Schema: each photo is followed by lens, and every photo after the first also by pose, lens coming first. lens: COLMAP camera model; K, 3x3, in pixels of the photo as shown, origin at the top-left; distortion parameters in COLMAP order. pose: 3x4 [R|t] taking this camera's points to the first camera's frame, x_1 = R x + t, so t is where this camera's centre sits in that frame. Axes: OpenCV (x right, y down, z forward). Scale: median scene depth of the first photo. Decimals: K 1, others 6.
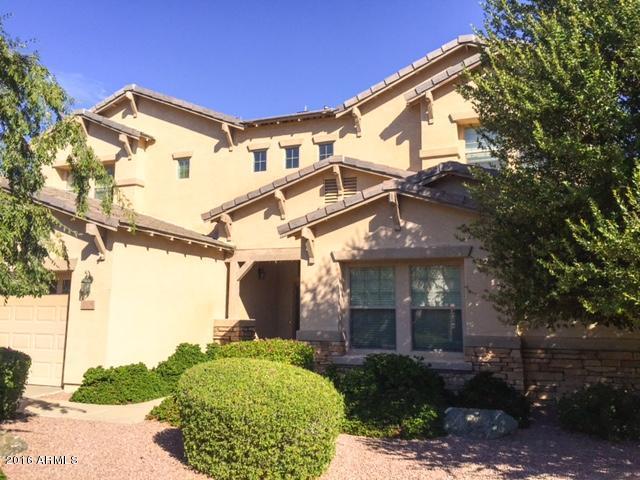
lens RADIAL K [[548.1, 0, 318.8], [0, 548.1, 235.3], [0, 0, 1]] dist [0.089547, -0.117490]
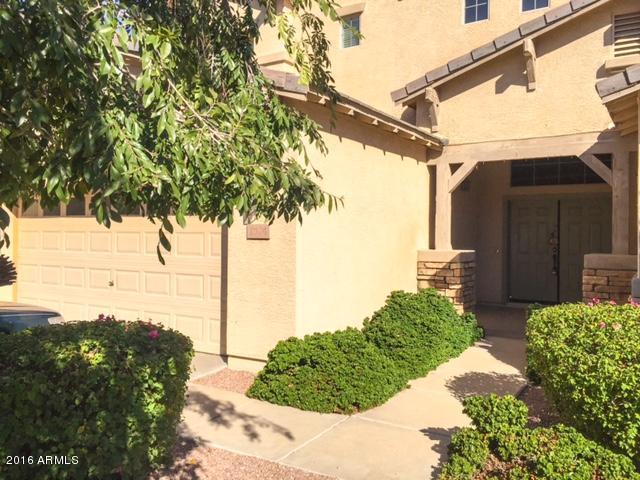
lens RADIAL K [[548.1, 0, 318.8], [0, 548.1, 235.3], [0, 0, 1]] dist [0.089547, -0.117490]
pose [[0.984298, -0.001413, -0.176508, -0.193154], [0.027205, 0.989234, 0.143790, 0.035359], [0.174404, -0.146334, 0.973740, 0.336616]]
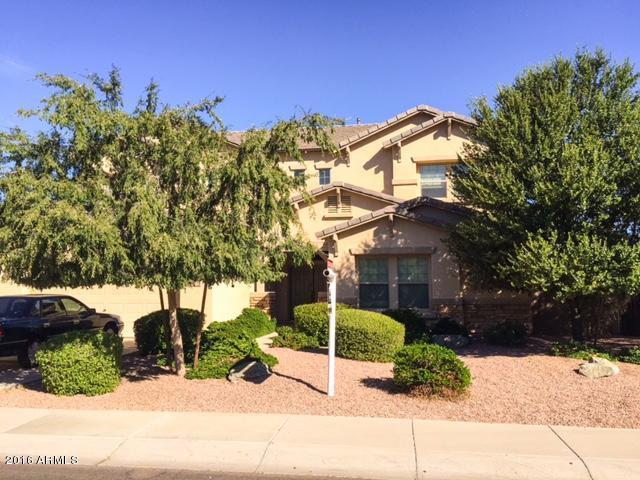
lens RADIAL K [[548.6, 0, 322.5], [0, 548.6, 229.3], [0, 0, 1]] dist [0.083223, -0.111932]
pose [[0.979123, 0.006510, 0.203163, -0.300280], [-0.013814, 0.999307, 0.034553, -0.063965], [-0.202797, -0.036638, 0.978535, -0.433679]]
